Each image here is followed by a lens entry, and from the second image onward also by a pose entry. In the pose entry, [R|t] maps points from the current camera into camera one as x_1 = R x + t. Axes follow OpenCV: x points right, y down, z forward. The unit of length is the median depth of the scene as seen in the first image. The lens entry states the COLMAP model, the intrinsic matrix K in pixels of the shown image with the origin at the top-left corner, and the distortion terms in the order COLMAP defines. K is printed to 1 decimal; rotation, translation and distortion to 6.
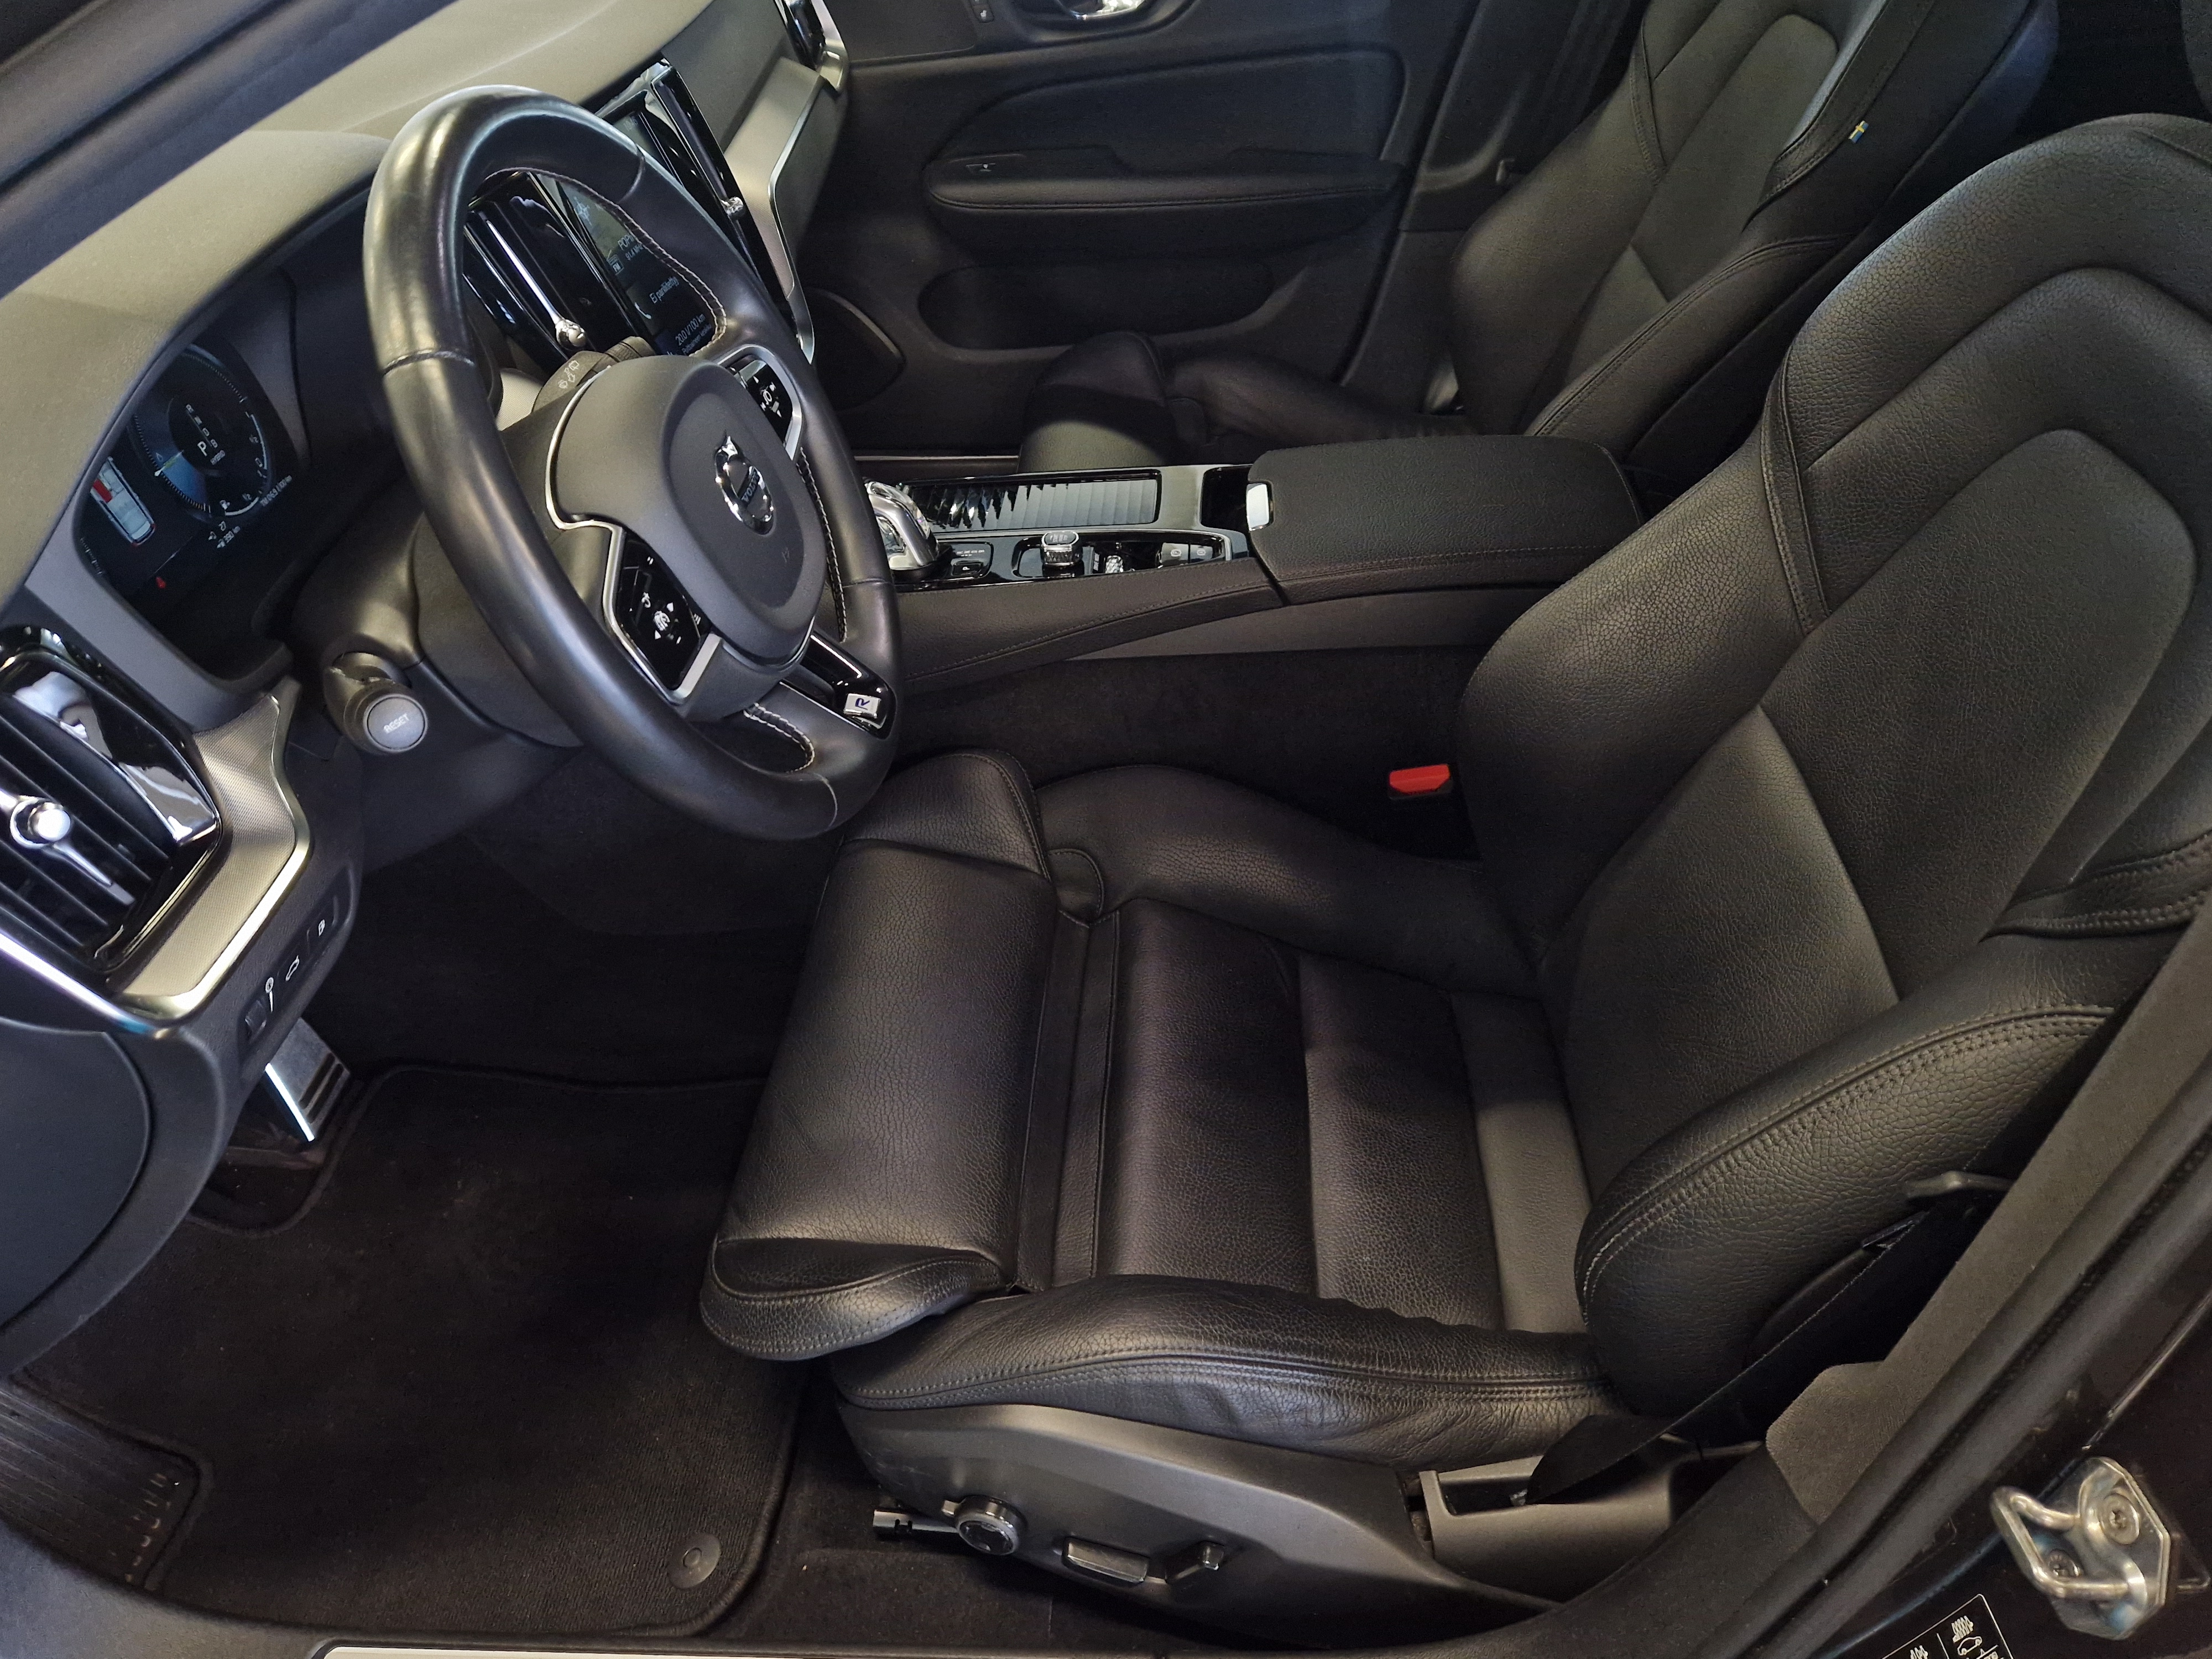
lens RADIAL K [[1540.2, 0, 1104.0], [0, 1540.2, 826.7], [0, 0, 1]] dist [0.052633, -0.040156]
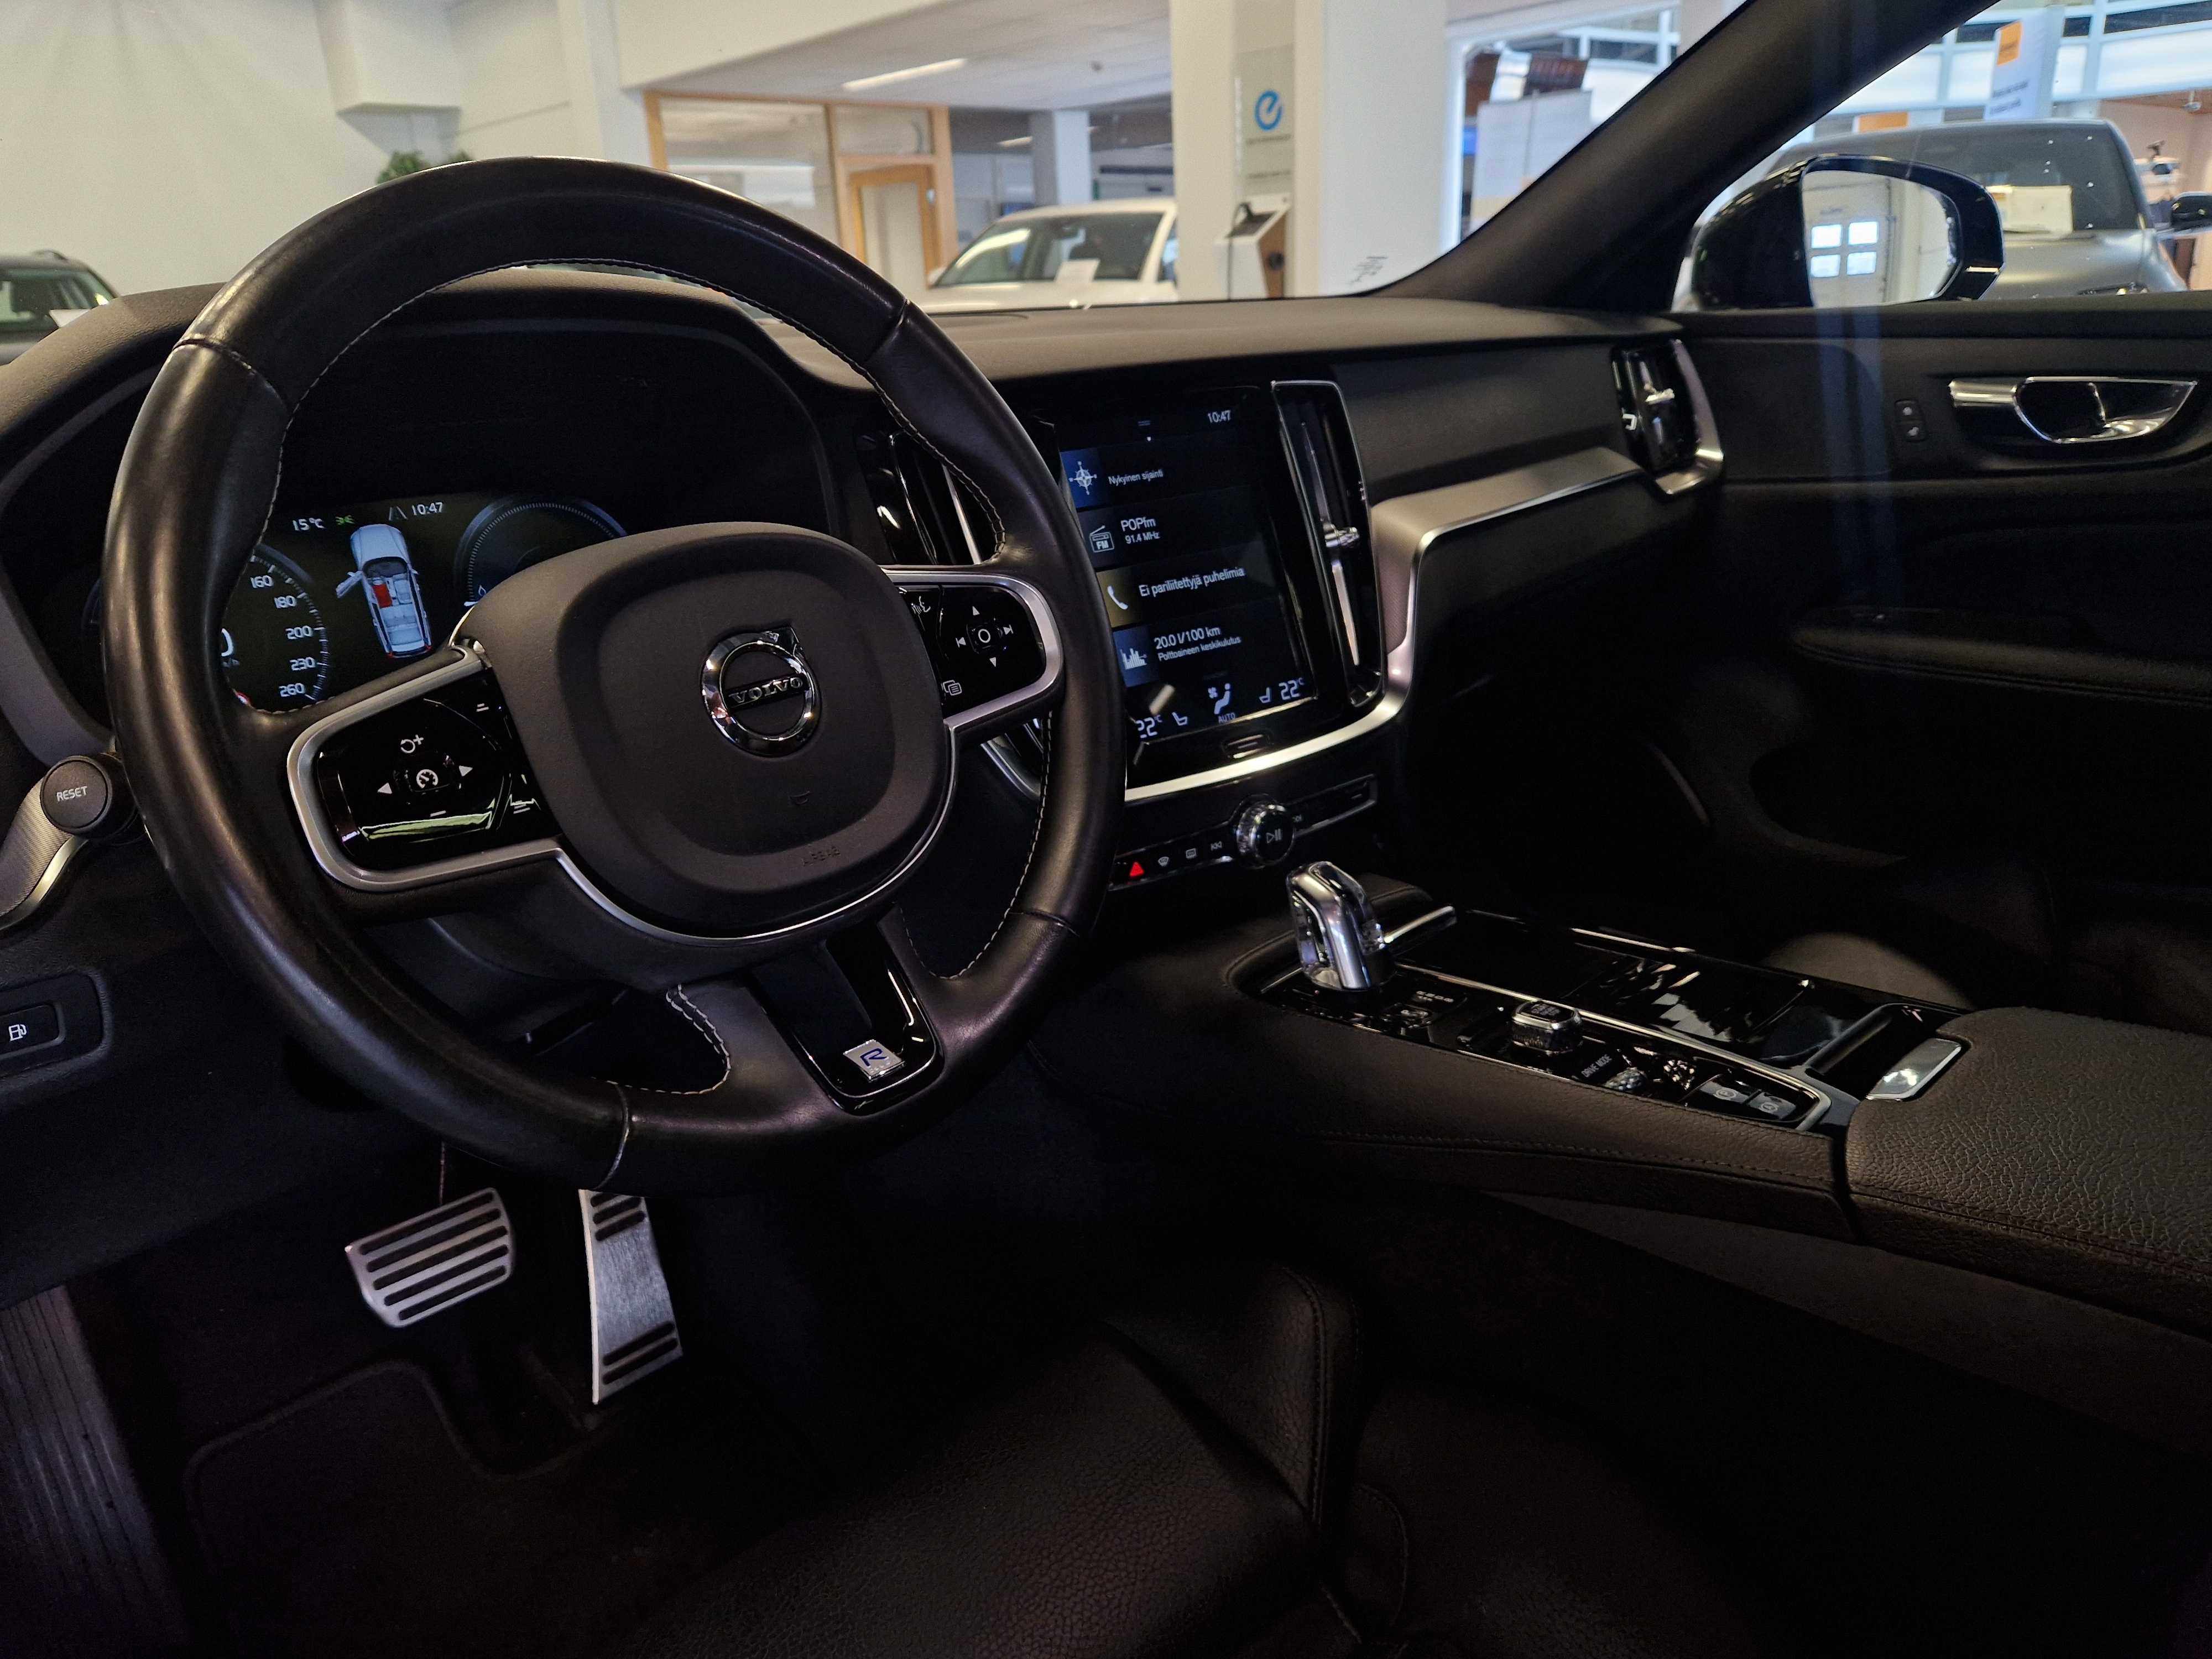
lens RADIAL K [[1540.2, 0, 1095.0], [0, 1540.2, 828.3], [0, 0, 1]] dist [0.052633, -0.040156]
pose [[0.737483, 0.217104, -0.639519, 0.223053], [-0.408028, 0.897798, -0.165747, -0.070645], [0.538175, 0.383177, 0.750695, 0.382189]]
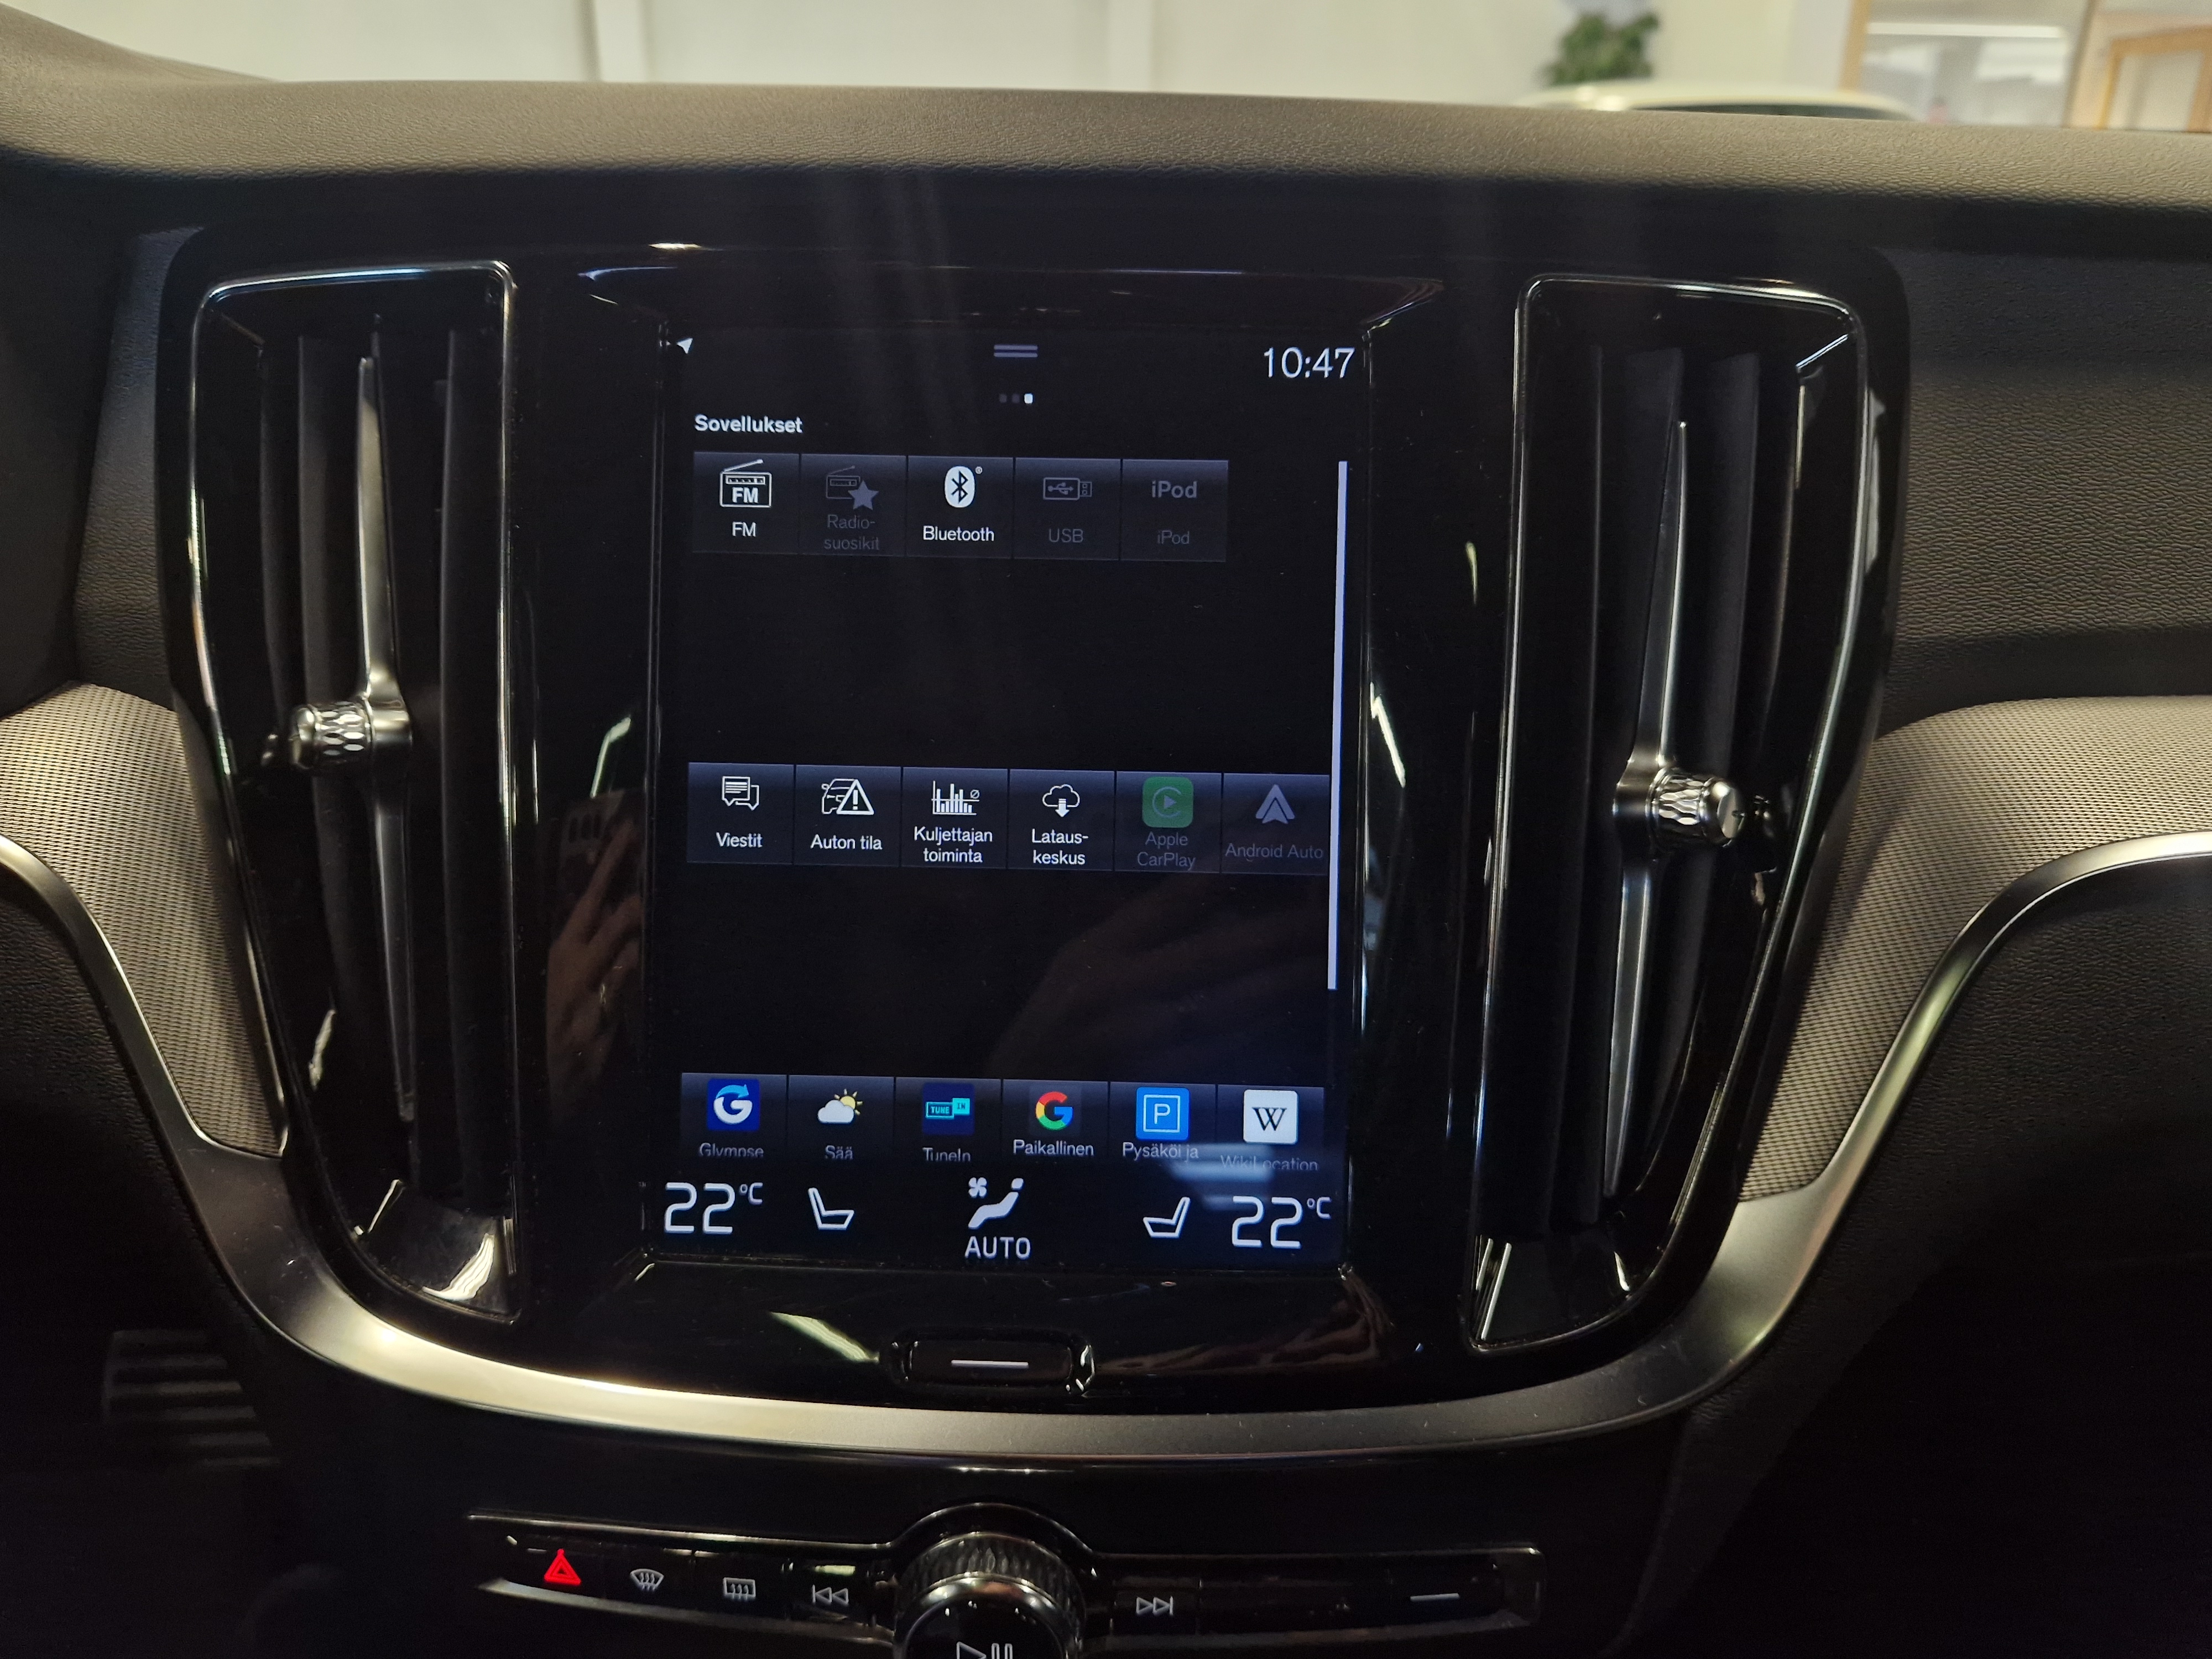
lens RADIAL K [[1540.2, 0, 1102.6], [0, 1540.2, 814.5], [0, 0, 1]] dist [0.052633, -0.040156]
pose [[0.140594, 0.396237, -0.907320, -0.023944], [-0.641179, 0.734726, 0.221510, -0.400133], [0.754402, 0.550612, 0.357357, 0.857926]]
